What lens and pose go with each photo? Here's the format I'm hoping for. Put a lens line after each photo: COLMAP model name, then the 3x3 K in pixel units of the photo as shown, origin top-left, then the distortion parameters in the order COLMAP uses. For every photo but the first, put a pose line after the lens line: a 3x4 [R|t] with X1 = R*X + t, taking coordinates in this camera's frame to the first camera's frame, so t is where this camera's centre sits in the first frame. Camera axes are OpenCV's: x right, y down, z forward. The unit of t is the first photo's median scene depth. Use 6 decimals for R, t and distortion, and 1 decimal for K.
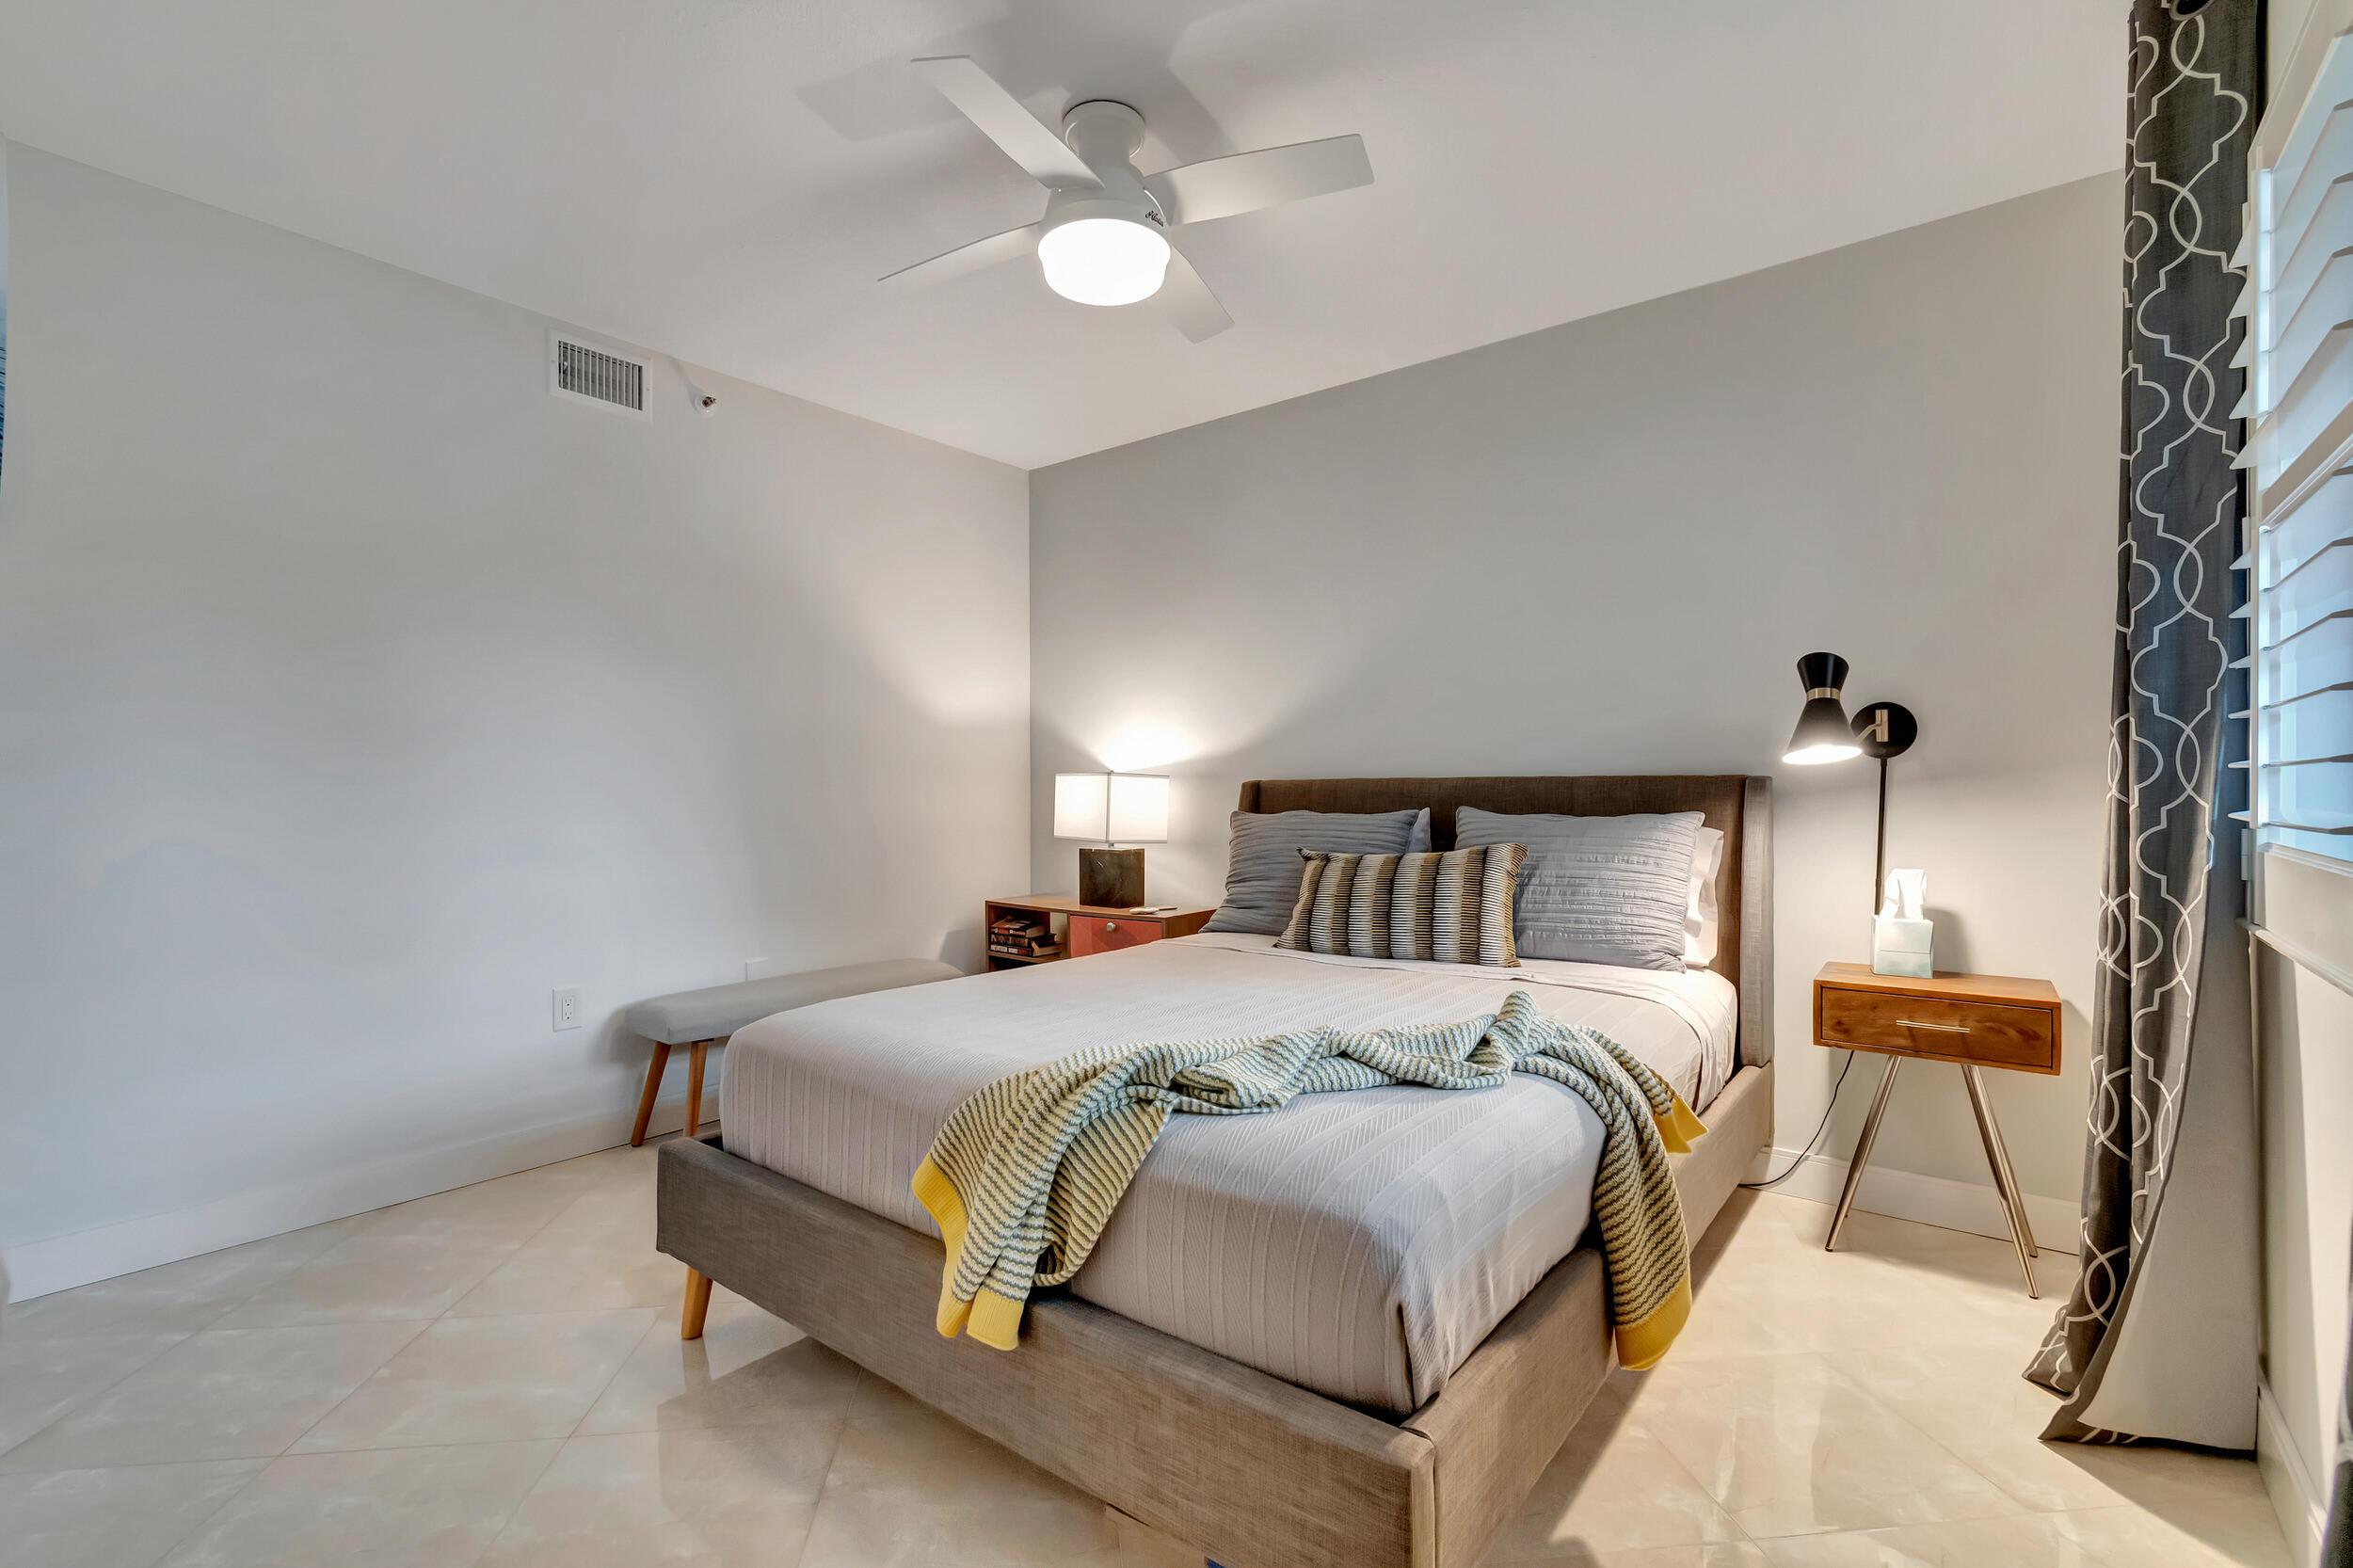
lens RADIAL K [[1060.3, 0, 1171.5], [0, 1060.3, 777.3], [0, 0, 1]] dist [0.001525, 0.000038]
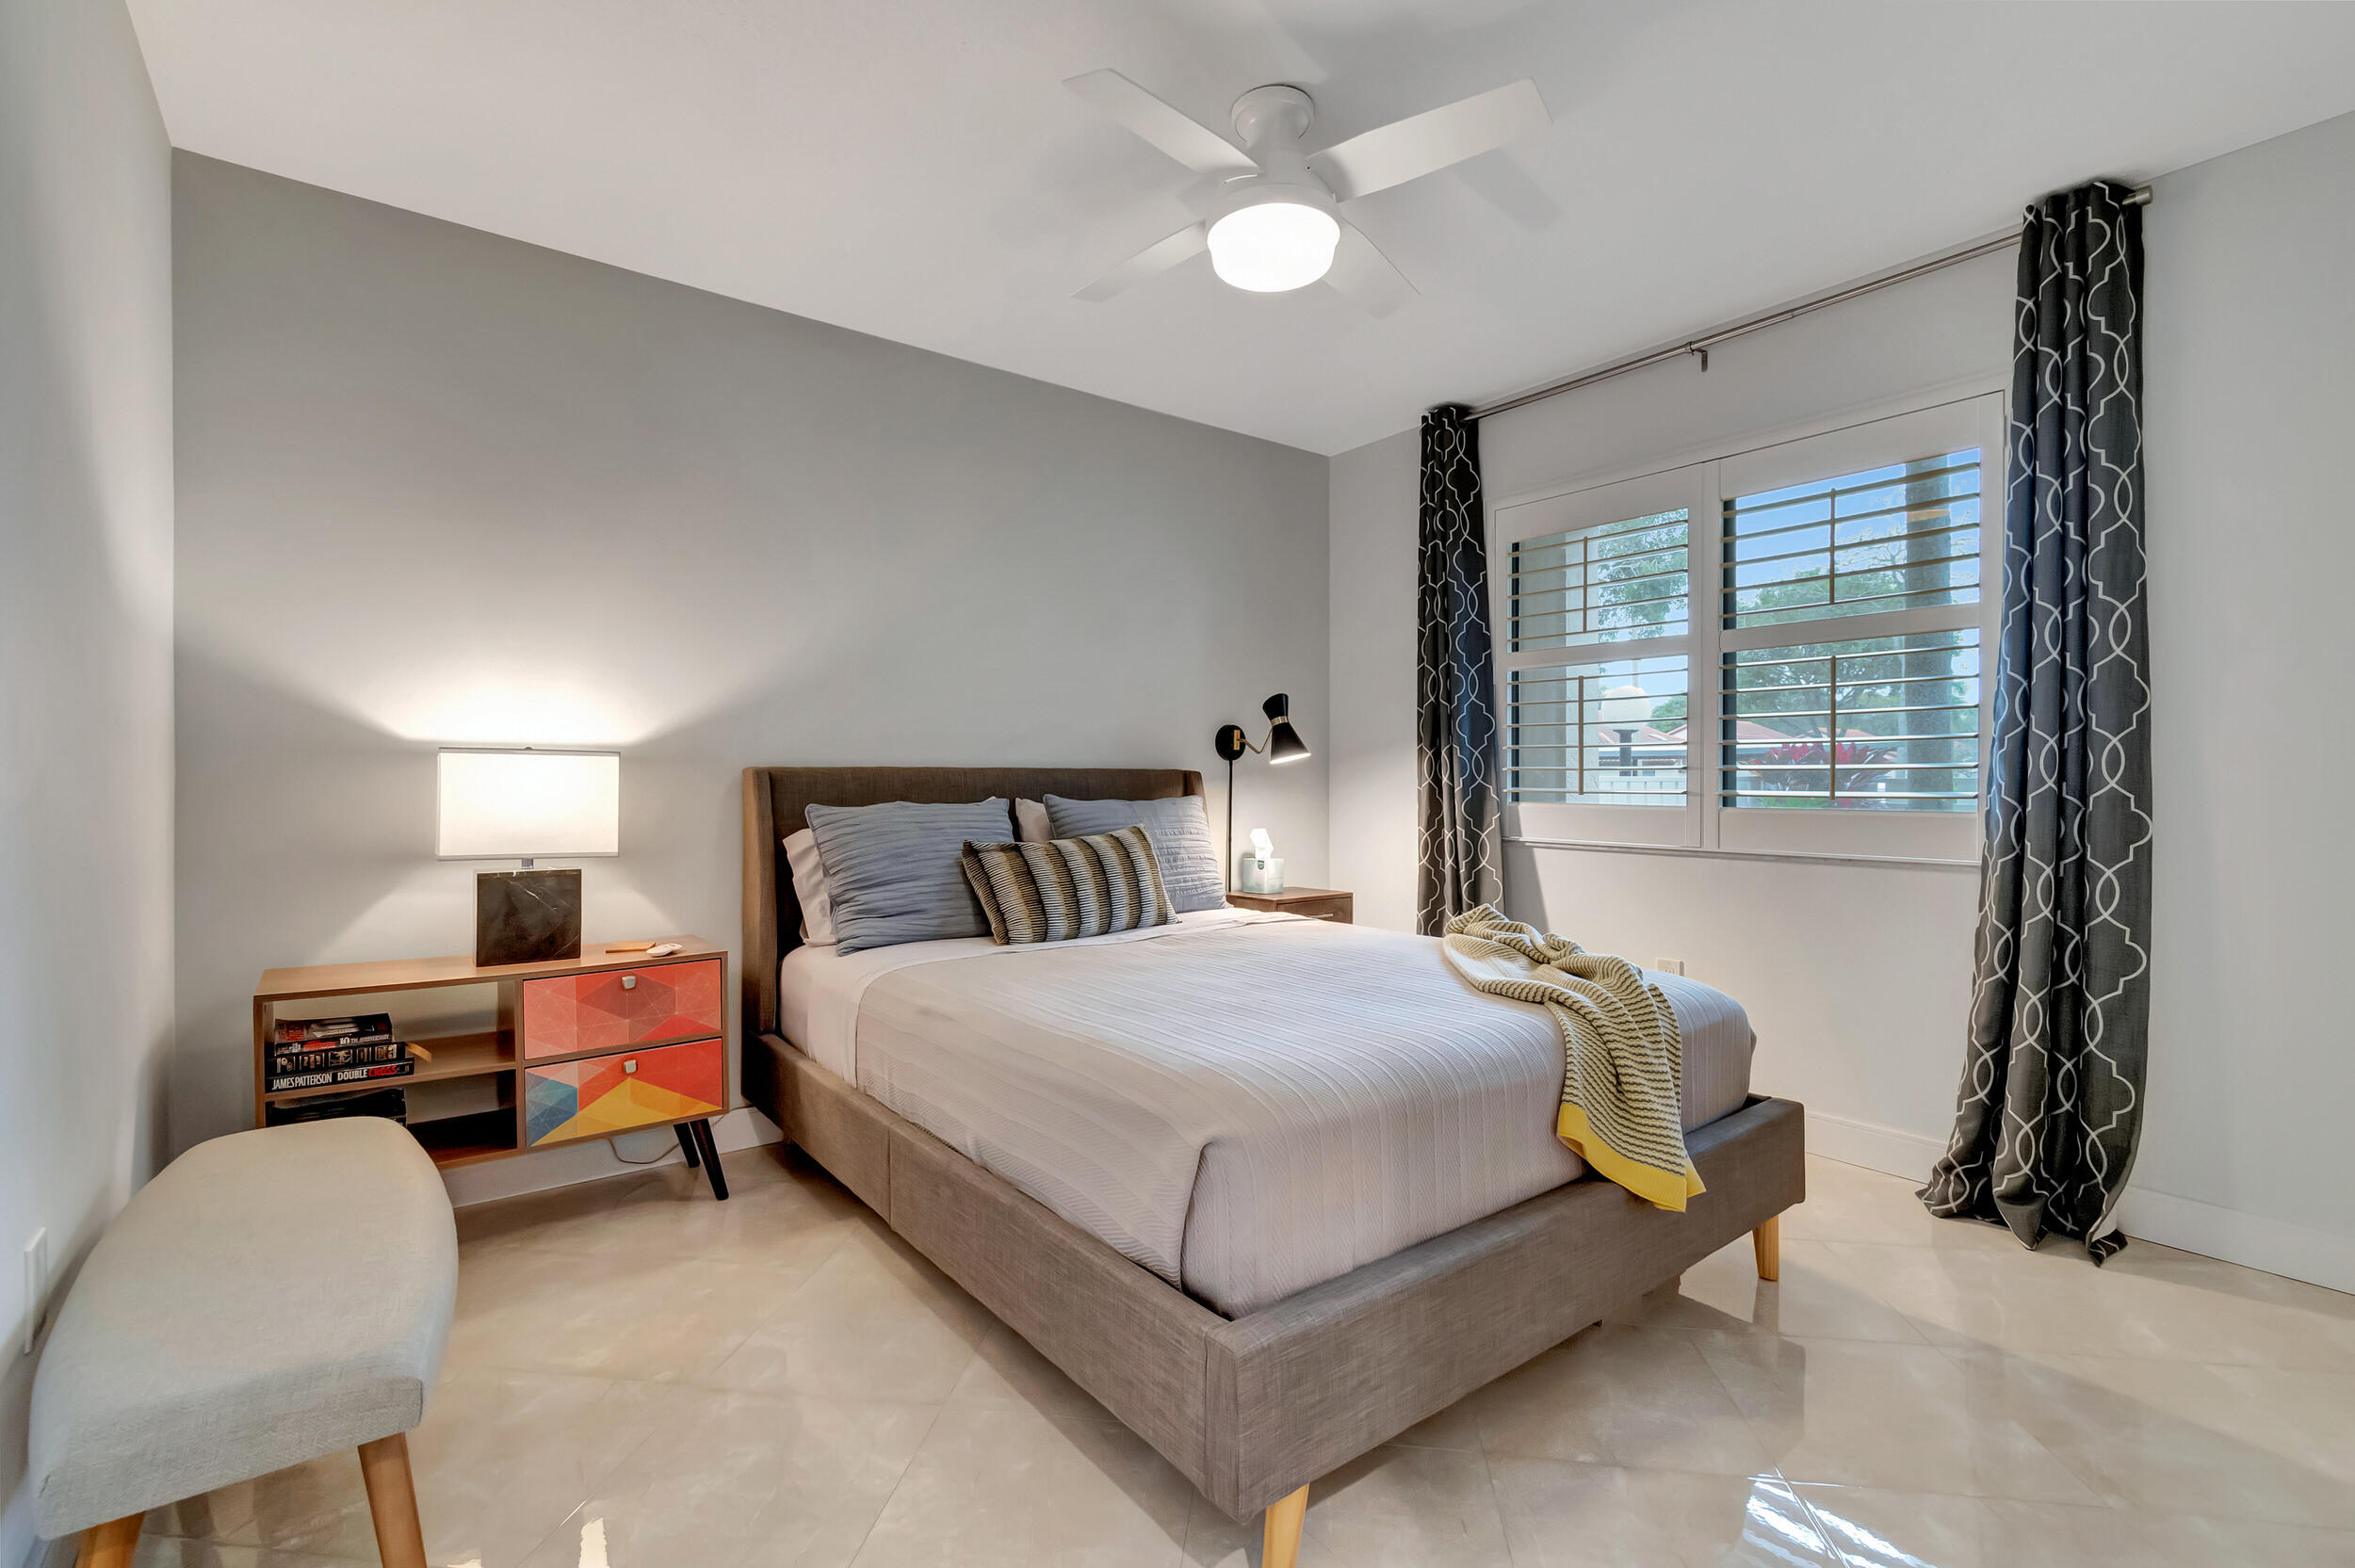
lens RADIAL K [[1035.4, 0, 1157.9], [0, 1035.4, 786.0], [0, 0, 1]] dist [-0.001211, 0.000112]
pose [[0.248196, -0.003586, 0.968703, -0.637600], [-0.013110, 0.999889, 0.007060, 0.008315], [-0.968621, -0.014451, 0.248122, 0.543085]]
